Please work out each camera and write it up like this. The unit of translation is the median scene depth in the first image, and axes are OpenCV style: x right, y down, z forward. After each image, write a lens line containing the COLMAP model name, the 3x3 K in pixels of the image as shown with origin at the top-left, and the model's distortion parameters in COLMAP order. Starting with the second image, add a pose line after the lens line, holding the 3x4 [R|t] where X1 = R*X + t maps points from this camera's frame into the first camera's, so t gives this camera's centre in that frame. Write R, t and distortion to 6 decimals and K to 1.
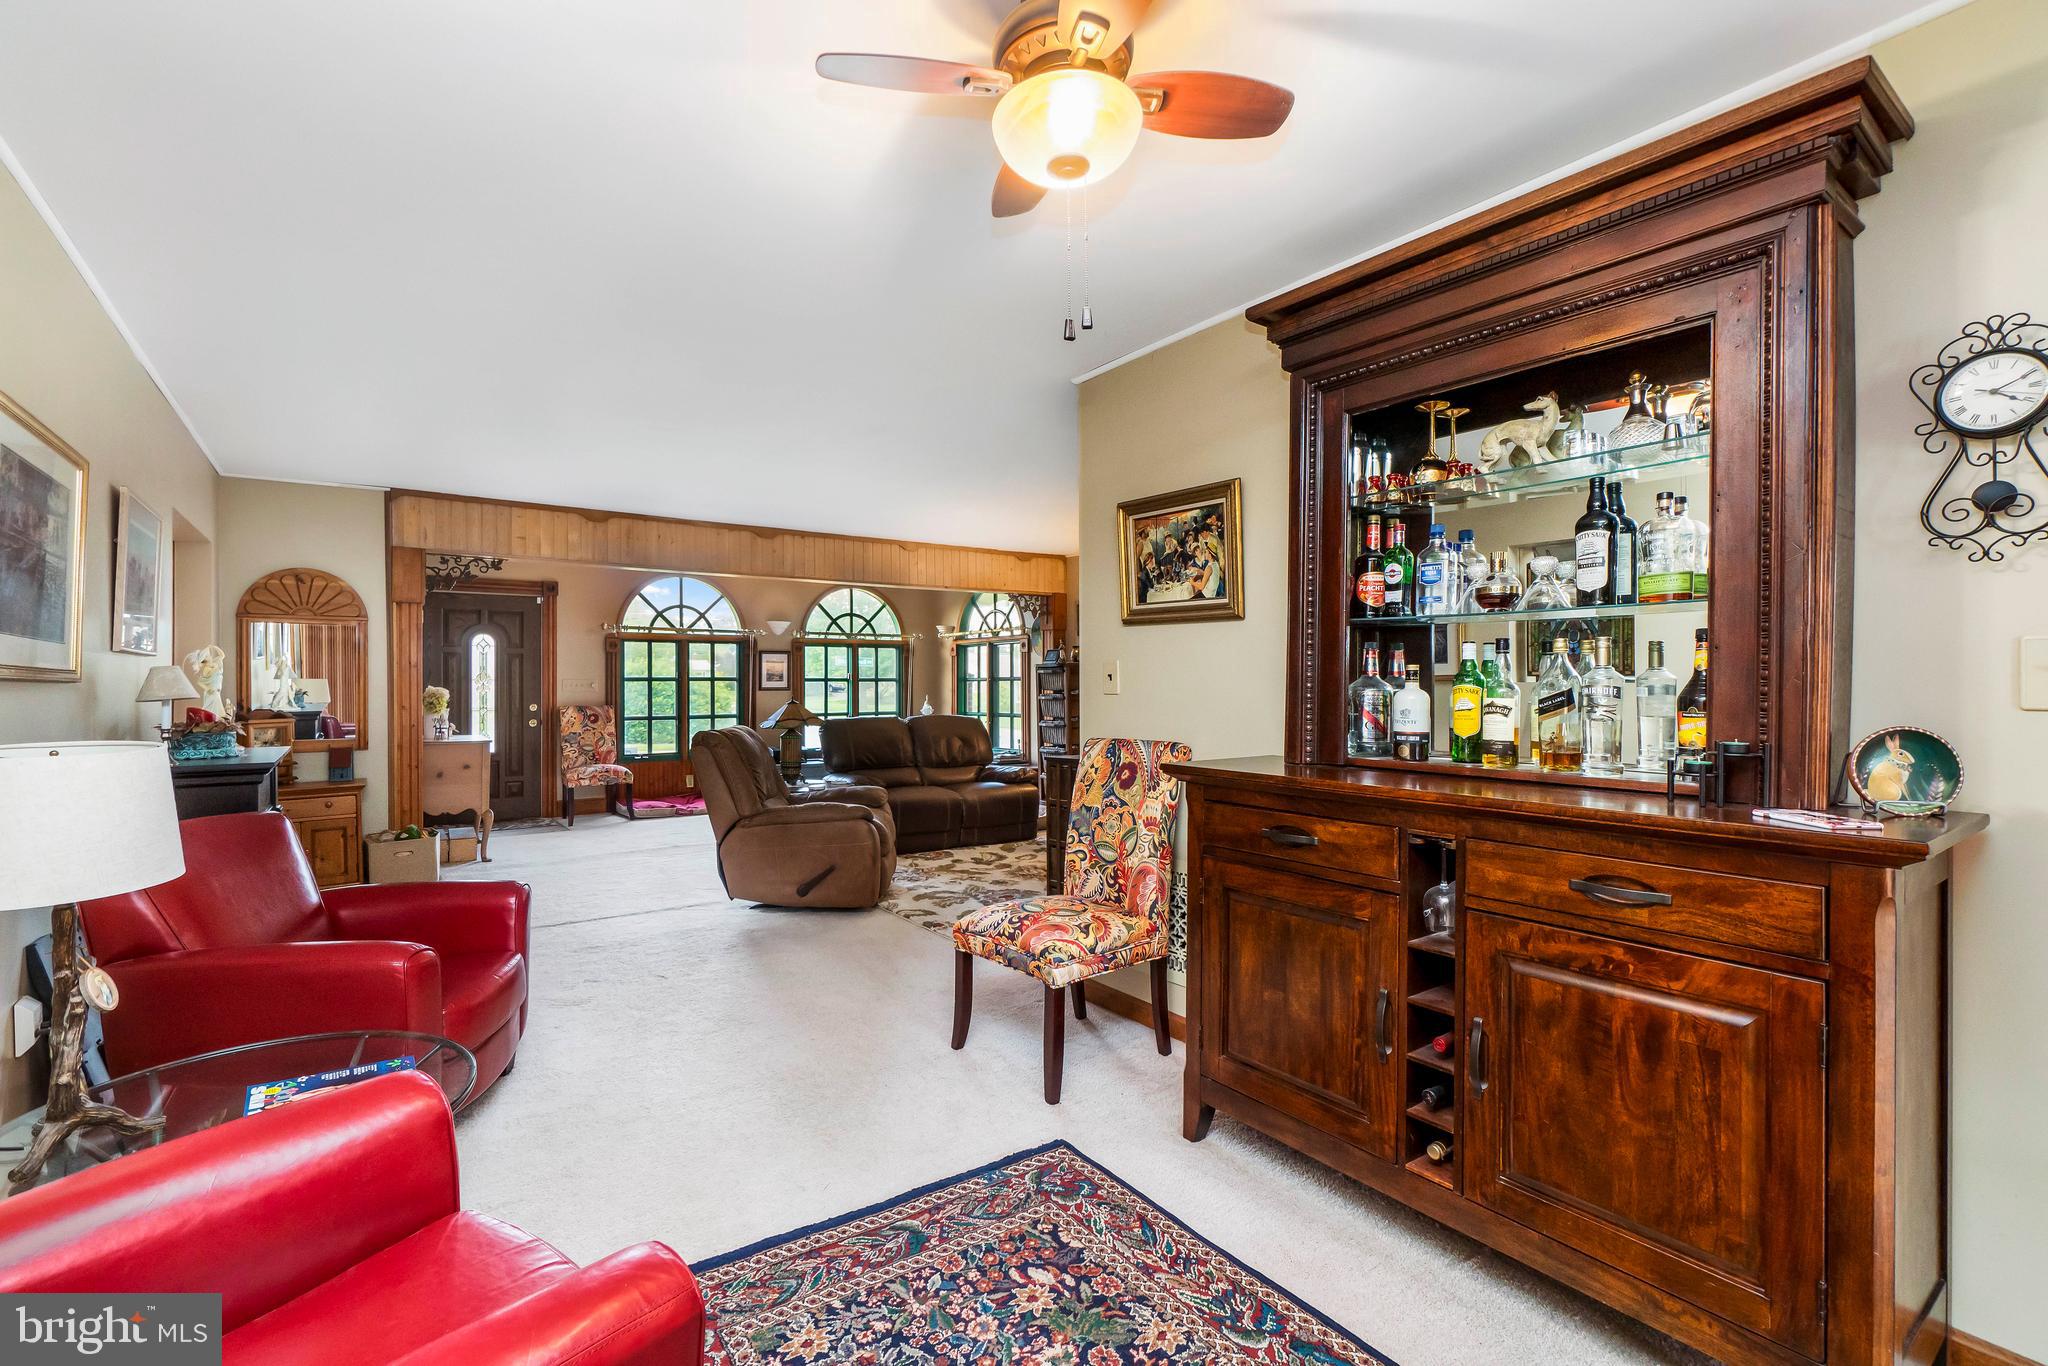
lens RADIAL K [[926.9, 0, 1013.3], [0, 926.9, 685.5], [0, 0, 1]] dist [-0.005813, -0.000365]
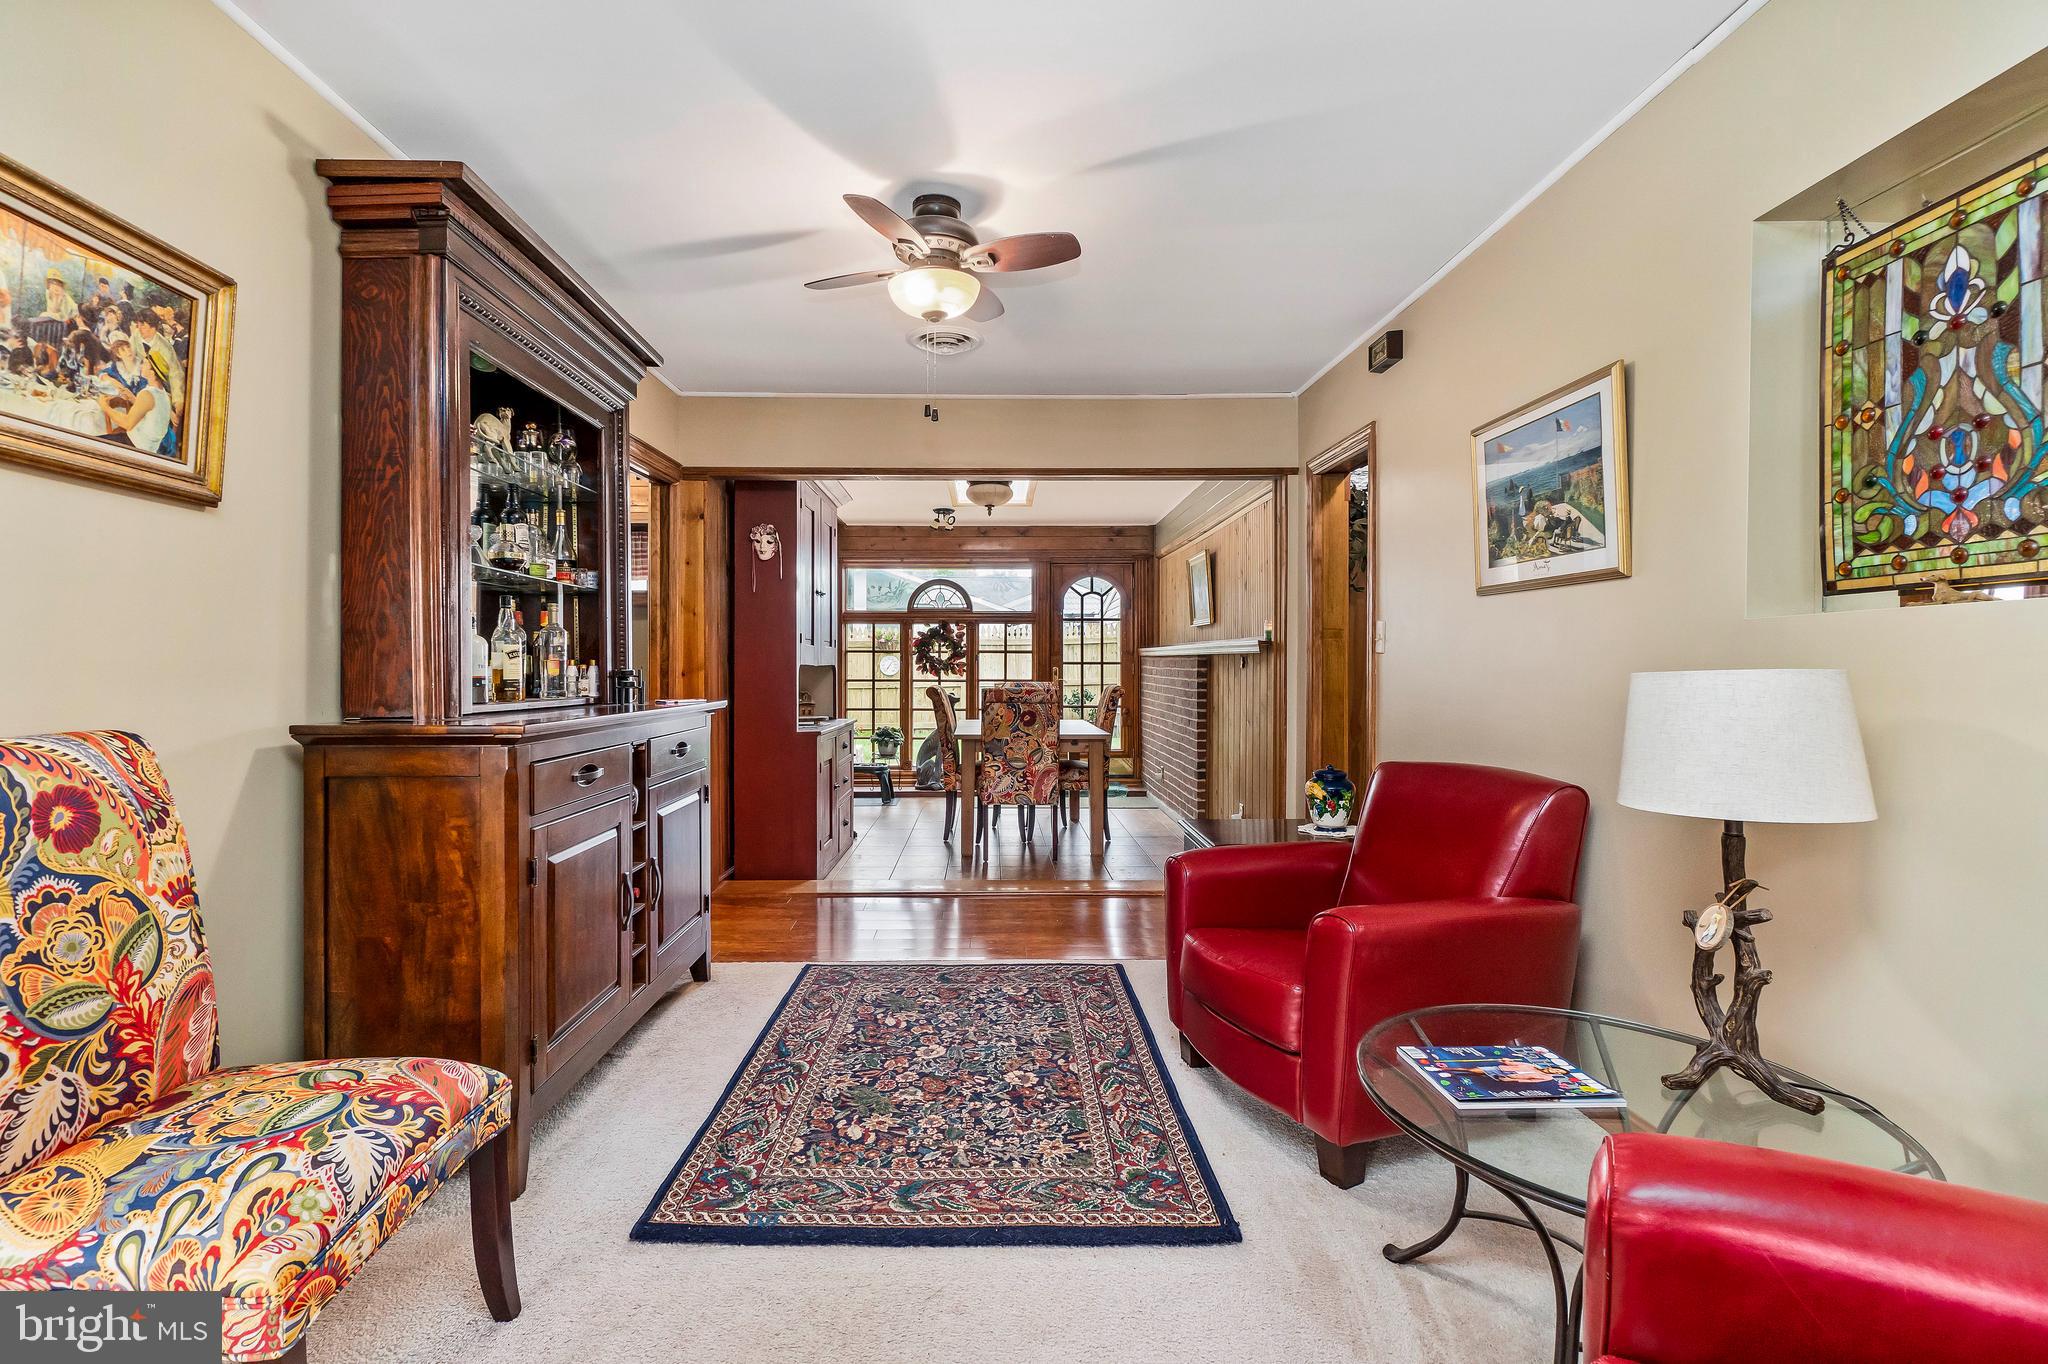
lens RADIAL K [[926.9, 0, 978.4], [0, 926.9, 639.1], [0, 0, 1]] dist [-0.005813, -0.000365]
pose [[-0.812404, 0.013853, 0.582931, -0.327832], [-0.000197, 0.999711, -0.024032, 0.017700], [-0.583096, -0.019638, -0.812166, 0.778837]]
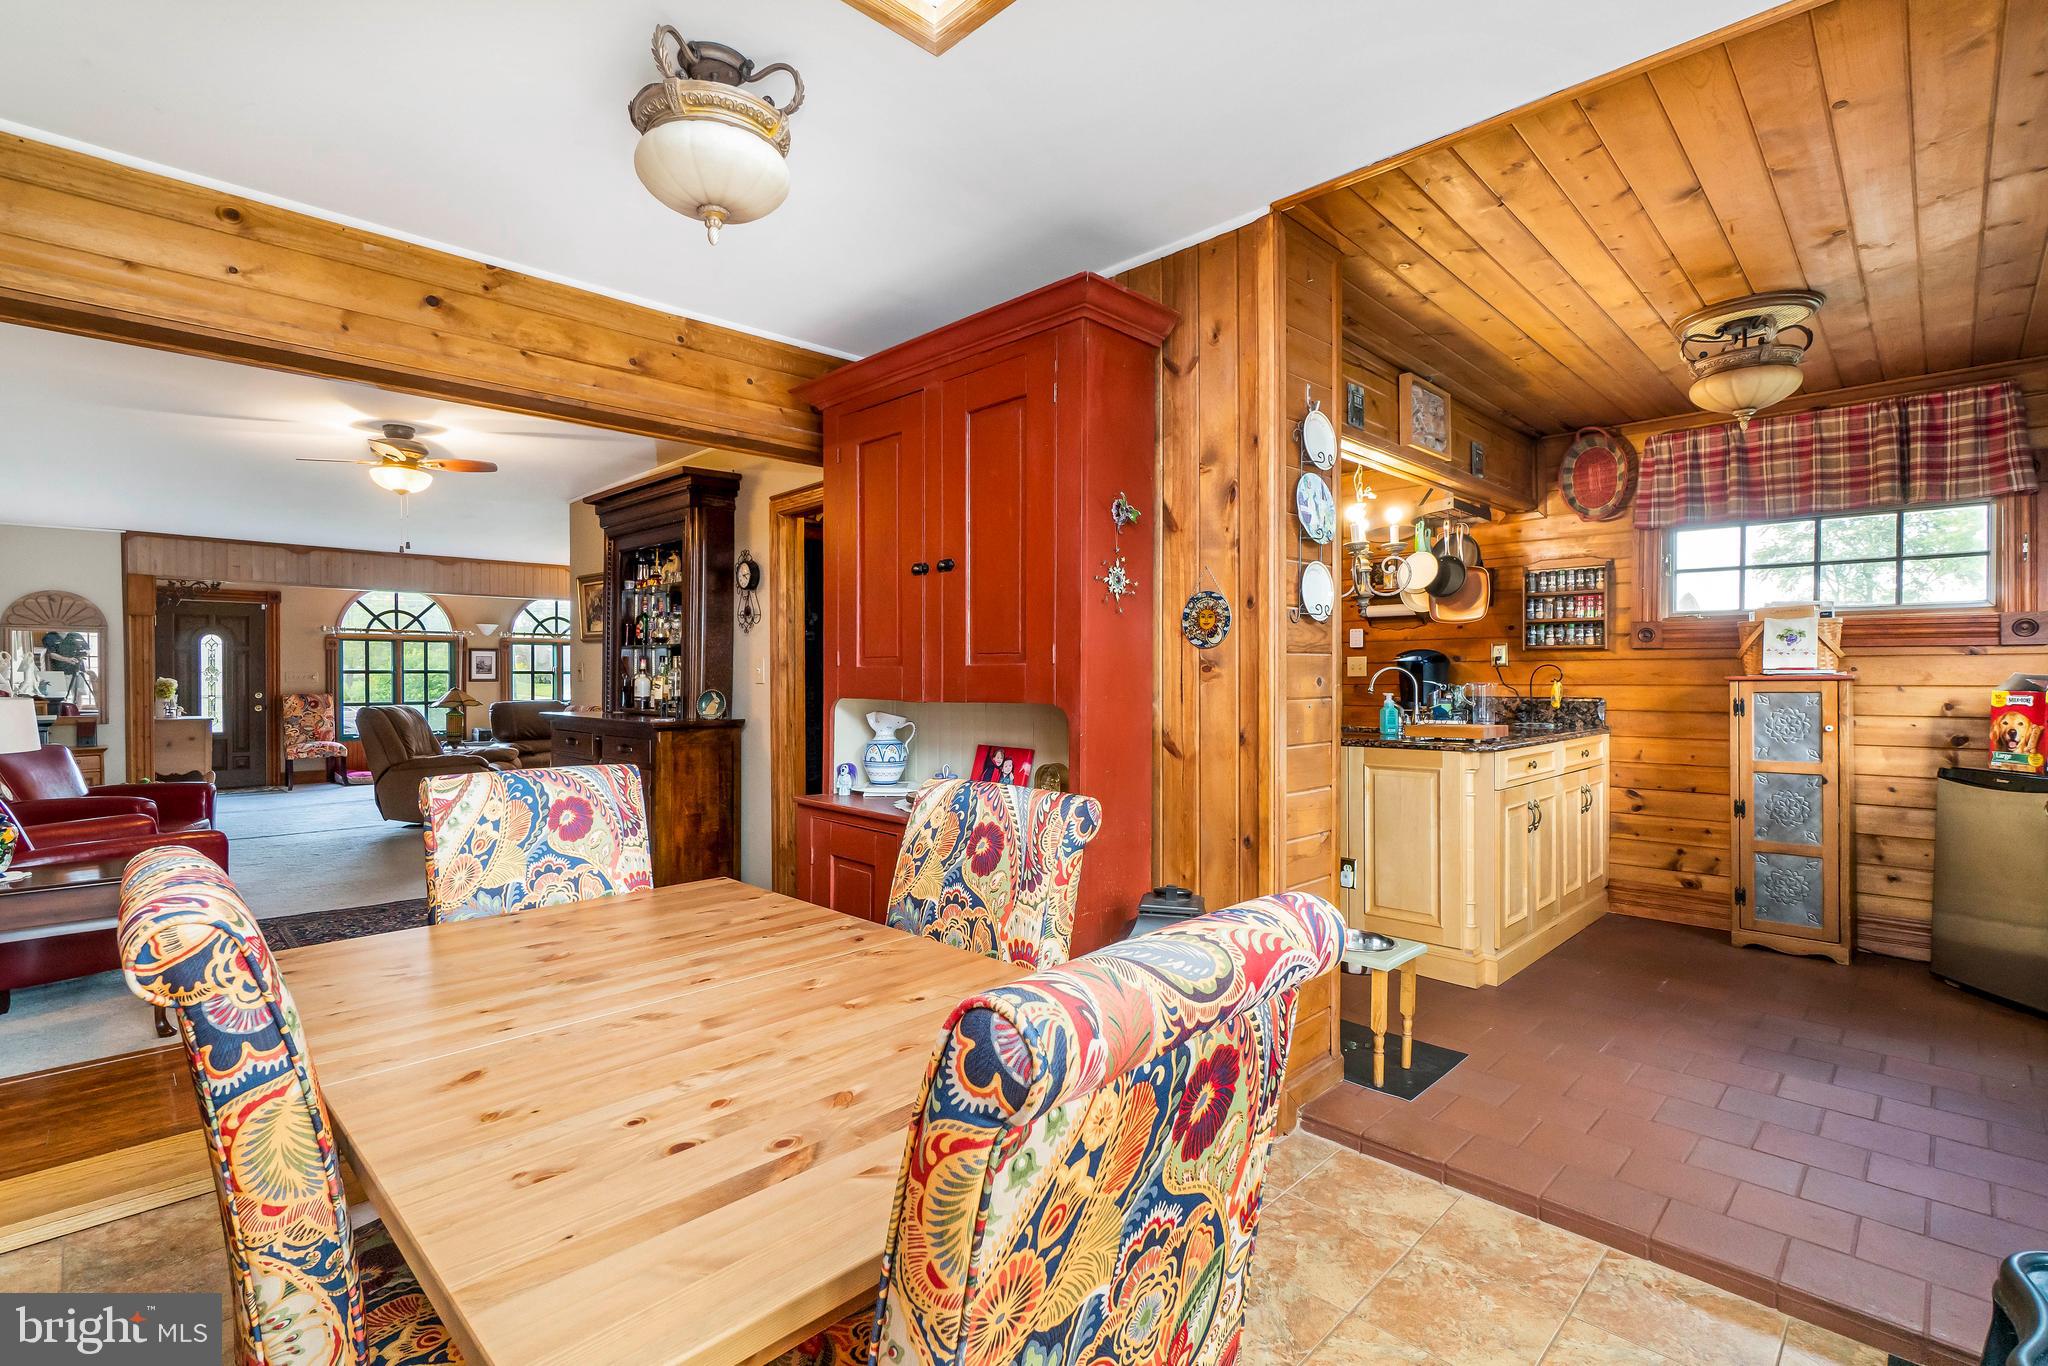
lens RADIAL K [[926.9, 0, 979.4], [0, 926.9, 685.7], [0, 0, 1]] dist [-0.005813, -0.000365]
pose [[0.987752, -0.001525, 0.156027, 0.331323], [0.000253, 0.999967, 0.008167, 0.002293], [-0.156035, -0.008028, 0.987719, -0.502281]]
